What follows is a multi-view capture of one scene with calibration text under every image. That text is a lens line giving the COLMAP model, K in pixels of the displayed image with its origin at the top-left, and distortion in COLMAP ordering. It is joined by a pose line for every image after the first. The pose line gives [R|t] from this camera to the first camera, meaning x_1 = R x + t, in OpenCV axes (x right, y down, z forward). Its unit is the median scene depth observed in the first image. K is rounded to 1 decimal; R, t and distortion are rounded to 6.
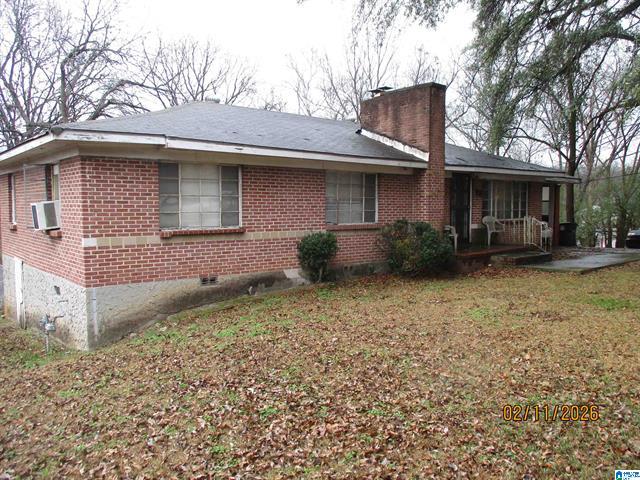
lens RADIAL K [[531.2, 0, 319.7], [0, 531.2, 240.4], [0, 0, 1]] dist [0.000787, -0.001884]
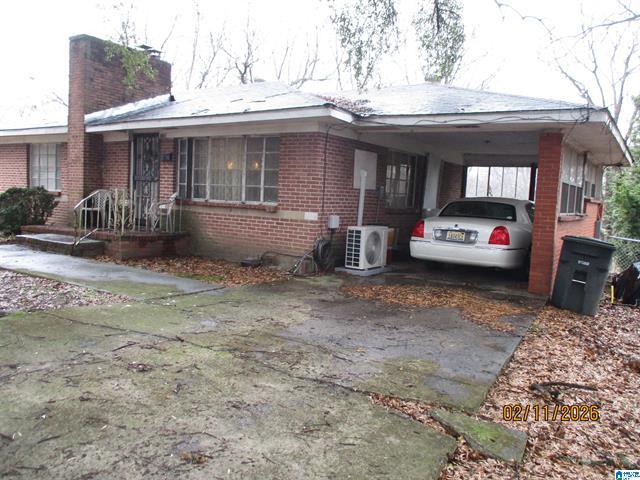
lens RADIAL K [[531.2, 0, 319.6], [0, 531.2, 238.6], [0, 0, 1]] dist [0.000787, -0.001884]
pose [[0.298875, 0.100647, -0.948970, 0.862285], [-0.090581, 0.992925, 0.076781, -0.048334], [0.949984, 0.063010, 0.305877, 0.829505]]
